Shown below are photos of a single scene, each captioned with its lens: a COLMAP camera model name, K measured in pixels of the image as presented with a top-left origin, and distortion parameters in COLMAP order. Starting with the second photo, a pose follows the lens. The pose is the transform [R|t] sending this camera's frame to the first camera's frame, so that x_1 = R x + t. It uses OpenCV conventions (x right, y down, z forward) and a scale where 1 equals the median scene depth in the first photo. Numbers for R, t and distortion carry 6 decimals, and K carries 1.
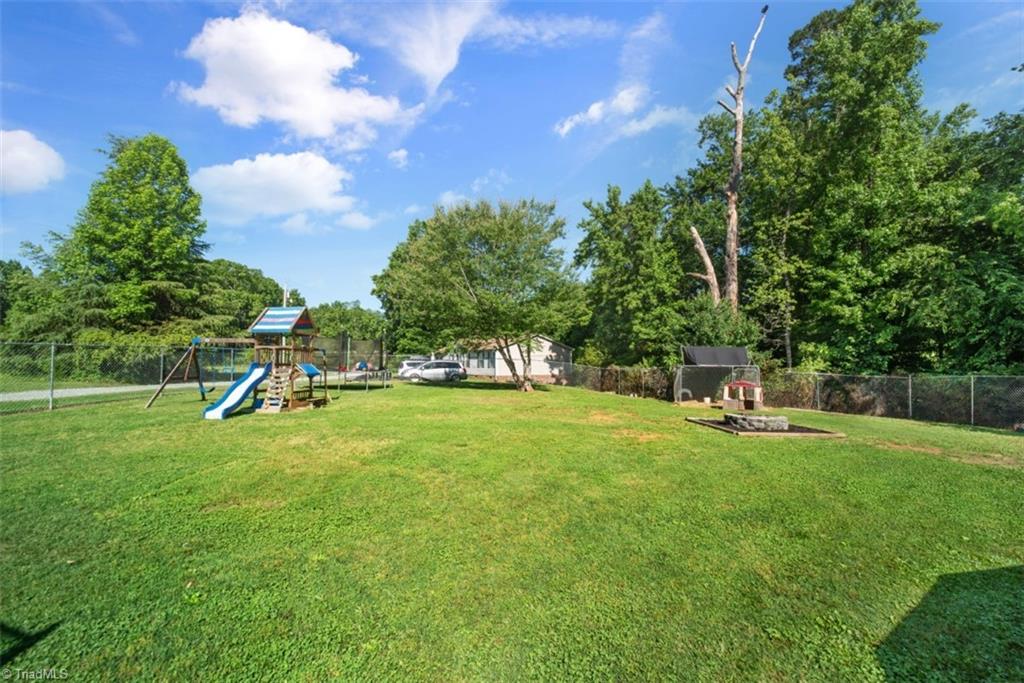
lens RADIAL K [[402.5, 0, 517.3], [0, 402.5, 345.7], [0, 0, 1]] dist [-0.029934, 0.009994]
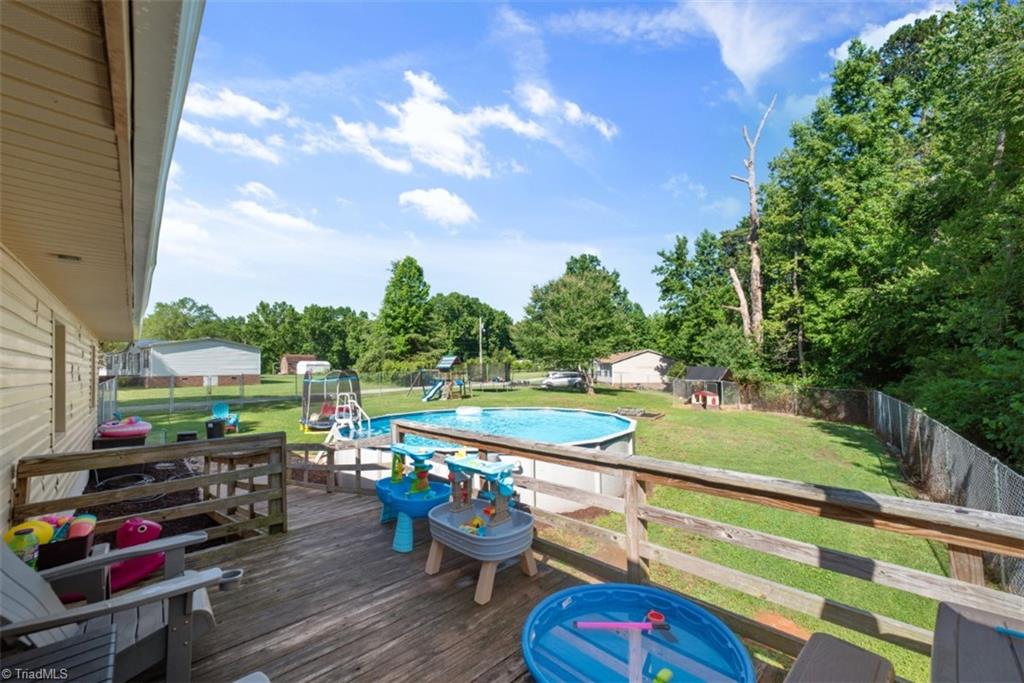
lens RADIAL K [[402.5, 0, 517.3], [0, 402.5, 345.7], [0, 0, 1]] dist [-0.029934, 0.009994]
pose [[0.875799, -0.032453, -0.481583, 0.511533], [0.029228, 0.999472, -0.014200, -0.062358], [0.481790, -0.001639, 0.876285, -0.496298]]
